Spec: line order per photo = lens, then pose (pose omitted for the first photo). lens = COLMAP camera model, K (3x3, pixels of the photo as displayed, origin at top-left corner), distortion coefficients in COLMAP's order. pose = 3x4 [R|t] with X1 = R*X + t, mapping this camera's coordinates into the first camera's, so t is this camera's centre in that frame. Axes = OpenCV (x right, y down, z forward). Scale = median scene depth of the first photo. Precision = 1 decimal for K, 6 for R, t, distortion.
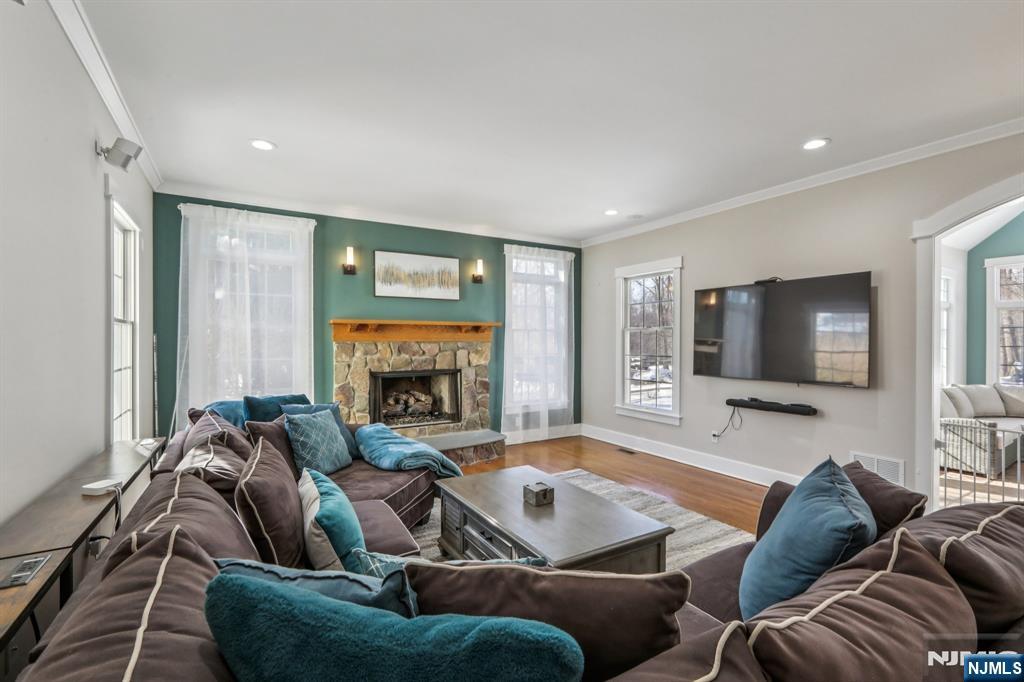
lens RADIAL K [[467.1, 0, 514.4], [0, 467.1, 341.6], [0, 0, 1]] dist [-0.001121, 0.002084]
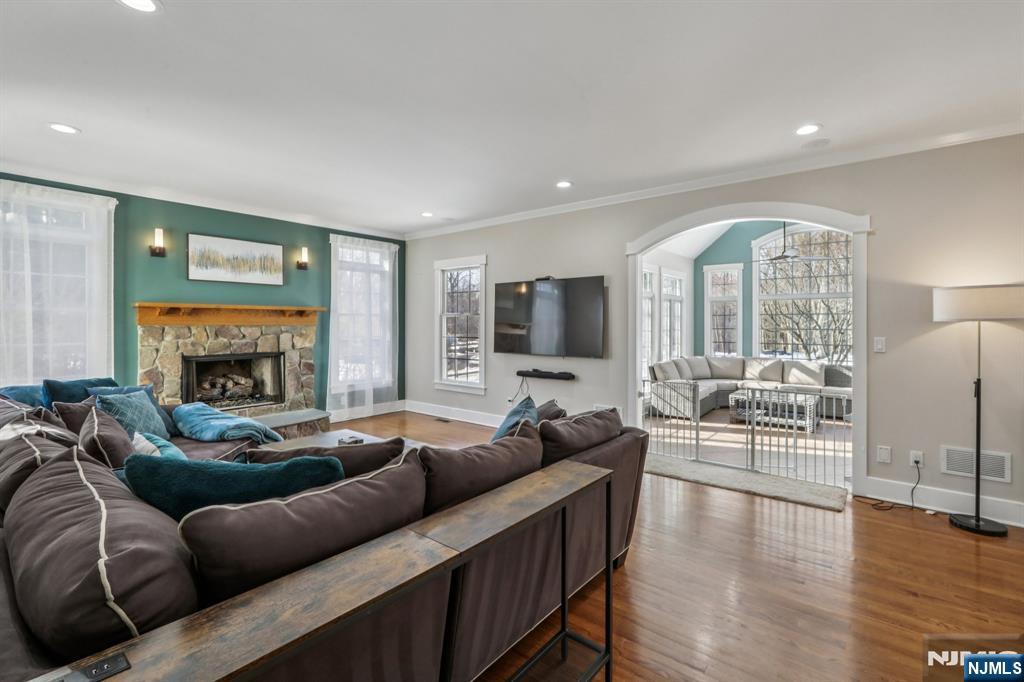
lens RADIAL K [[467.1, 0, 514.6], [0, 467.1, 323.0], [0, 0, 1]] dist [-0.001121, 0.002084]
pose [[0.942006, 0.001344, 0.335592, 0.021063], [0.000348, 0.999988, -0.004981, 0.000078], [-0.335595, 0.004809, 0.941994, -0.163997]]
